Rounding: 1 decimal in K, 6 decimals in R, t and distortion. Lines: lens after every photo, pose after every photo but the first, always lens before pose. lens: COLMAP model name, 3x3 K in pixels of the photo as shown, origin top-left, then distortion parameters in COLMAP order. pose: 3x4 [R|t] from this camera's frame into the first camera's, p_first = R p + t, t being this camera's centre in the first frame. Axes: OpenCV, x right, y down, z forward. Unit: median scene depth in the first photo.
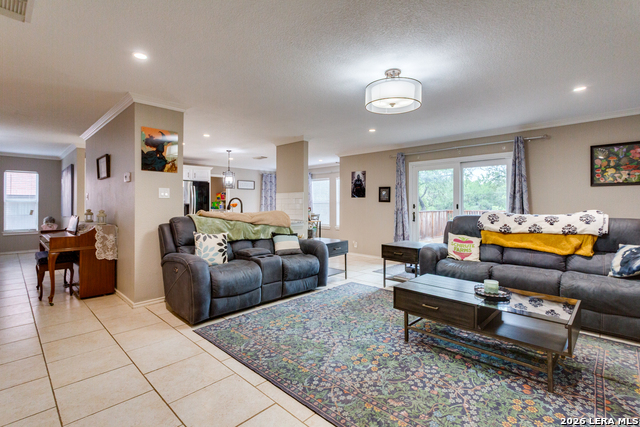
lens RADIAL K [[301.4, 0, 323.3], [0, 301.4, 209.3], [0, 0, 1]] dist [0.001608, 0.002791]
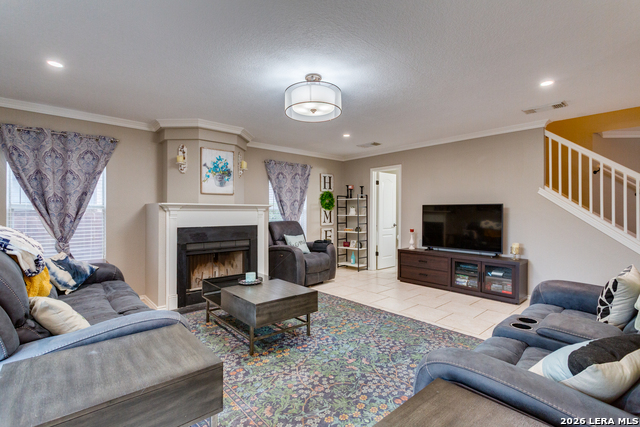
lens RADIAL K [[301.4, 0, 319.7], [0, 301.4, 209.4], [0, 0, 1]] dist [0.001608, 0.002791]
pose [[-0.996025, 0.000152, 0.089078, 0.106714], [0.000618, 0.999986, 0.005206, -0.031505], [-0.089076, 0.005240, -0.996011, 1.691338]]
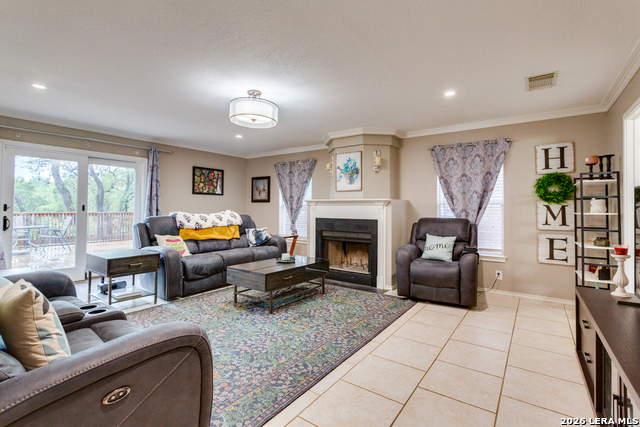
lens RADIAL K [[301.4, 0, 316.4], [0, 301.4, 202.4], [0, 0, 1]] dist [0.001608, 0.002791]
pose [[-0.129029, 0.017413, 0.991488, -0.819785], [0.006184, 0.999841, -0.016755, -0.009626], [-0.991622, 0.003969, -0.129116, 0.778445]]
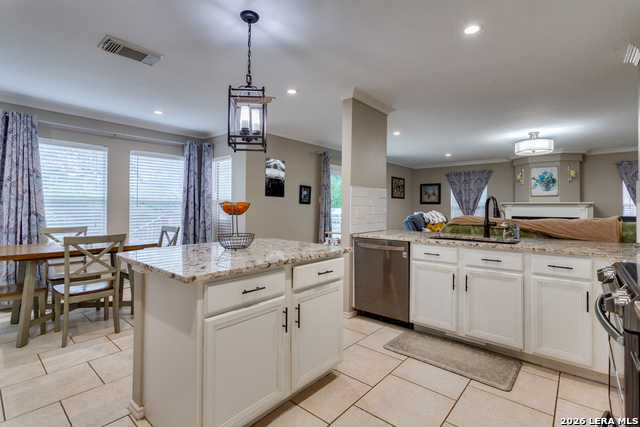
lens RADIAL K [[301.4, 0, 318.4], [0, 301.4, 207.0], [0, 0, 1]] dist [0.001608, 0.002791]
pose [[-0.044004, 0.000370, 0.999031, -1.274456], [0.007246, 0.999974, -0.000051, -0.029522], [-0.999005, 0.007236, -0.044005, 2.010324]]
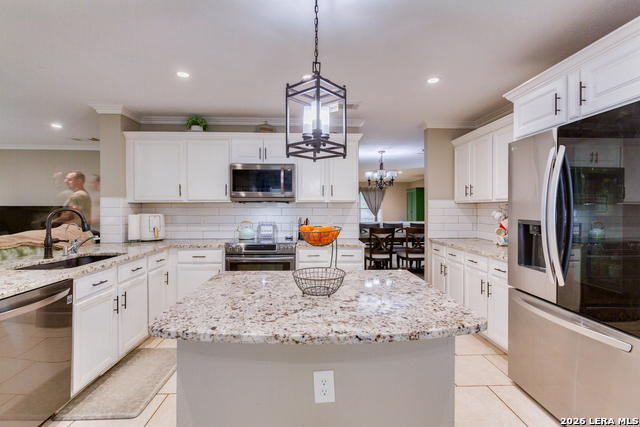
lens RADIAL K [[301.4, 0, 321.8], [0, 301.4, 207.9], [0, 0, 1]] dist [0.001608, 0.002791]
pose [[-0.696075, -0.000769, -0.717969, -0.334771], [-0.011548, 0.999882, 0.010125, -0.073488], [0.717876, 0.015339, -0.696002, 2.457700]]
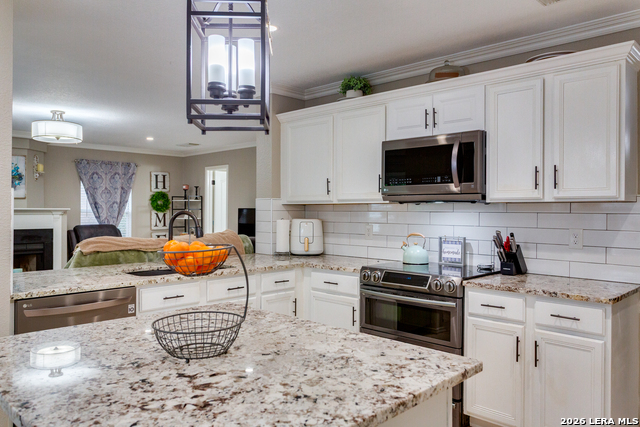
lens RADIAL K [[488.9, 0, 320.7], [0, 488.9, 212.7], [0, 0, 1]] dist [0.000370, 0.012087]
pose [[-0.999844, -0.005597, 0.016757, -0.764351], [-0.005257, 0.999780, 0.020287, -0.078610], [-0.016867, 0.020196, -0.999654, 2.576424]]
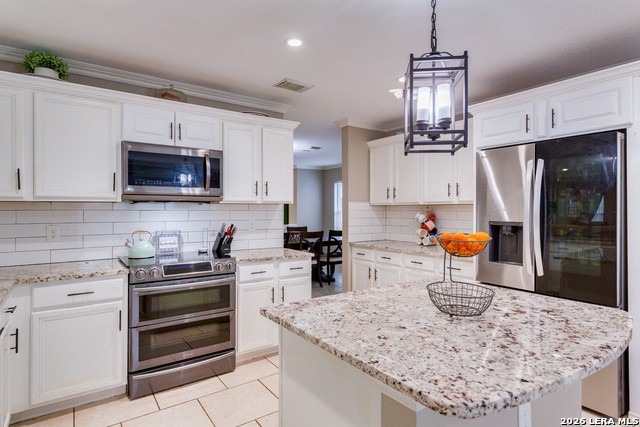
lens RADIAL K [[343.8, 0, 321.3], [0, 343.8, 210.4], [0, 0, 1]] dist [0.006922, -0.000526]
pose [[-0.194113, 0.001524, -0.980978, -0.197783], [-0.016196, 0.999858, 0.004758, -0.070364], [0.980846, 0.016812, -0.194060, 2.060769]]
